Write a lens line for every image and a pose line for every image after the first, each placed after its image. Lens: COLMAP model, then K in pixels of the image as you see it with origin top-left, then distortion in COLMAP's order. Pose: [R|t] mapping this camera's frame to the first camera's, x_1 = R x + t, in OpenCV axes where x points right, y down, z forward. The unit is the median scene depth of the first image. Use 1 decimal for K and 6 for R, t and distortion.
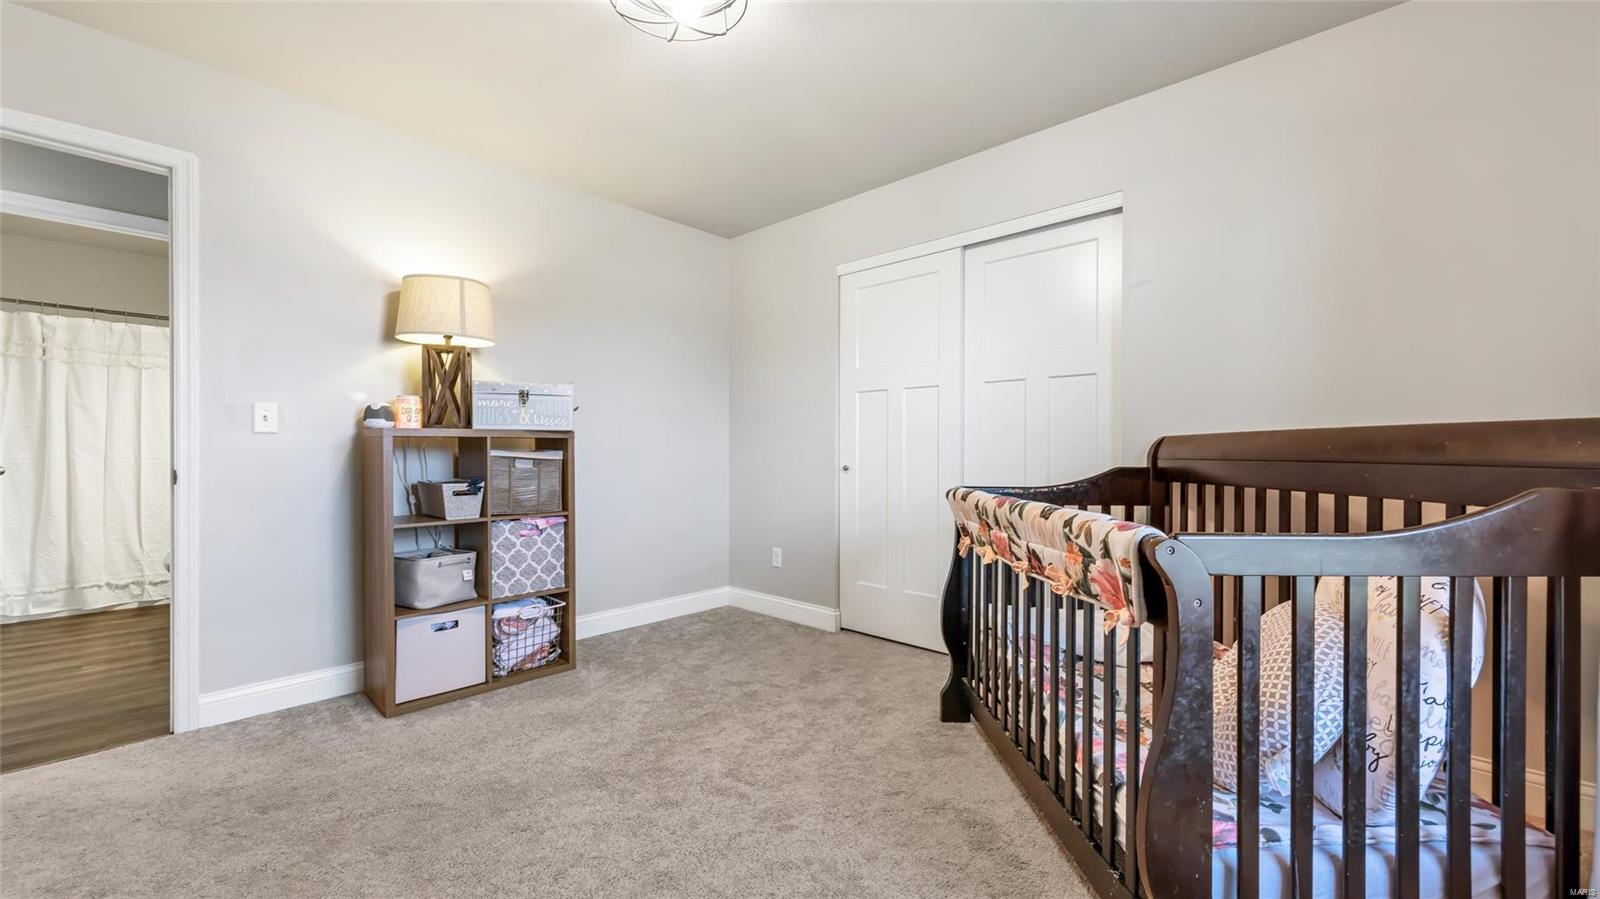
lens RADIAL K [[626.5, 0, 798.4], [0, 626.5, 451.5], [0, 0, 1]] dist [0.007833, 0.000352]
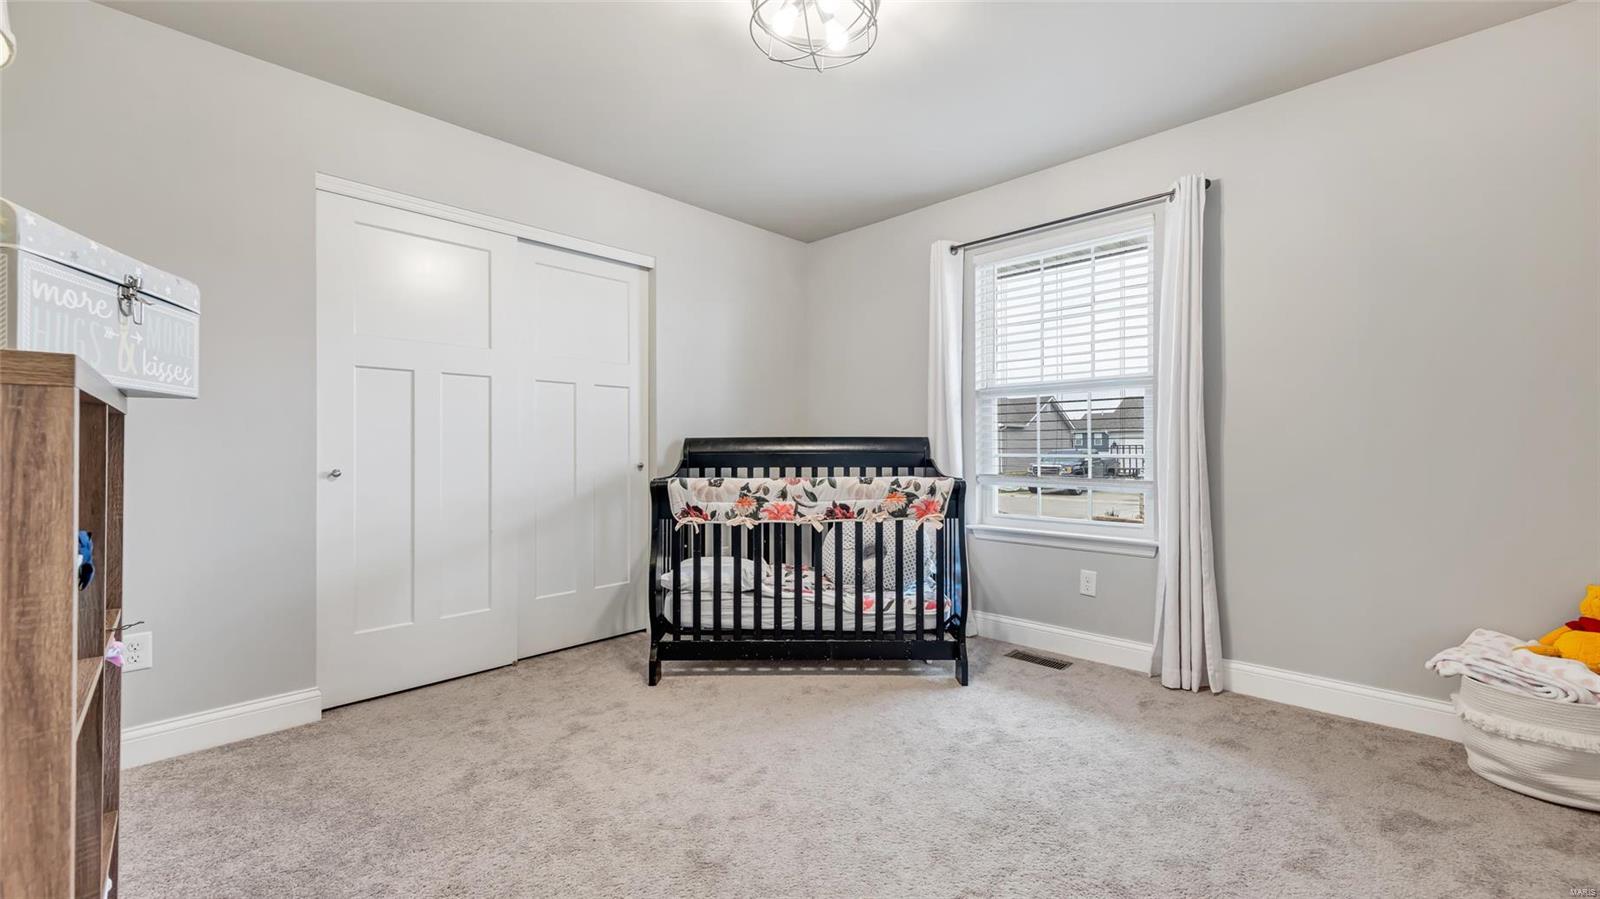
lens RADIAL K [[587.1, 0, 826.1], [0, 587.1, 447.6], [0, 0, 1]] dist [0.001547, 0.000061]
pose [[0.026929, -0.000582, 0.999637, -0.738368], [0.004363, 0.999990, 0.000464, -0.000310], [-0.999628, 0.004349, 0.026931, 0.587008]]
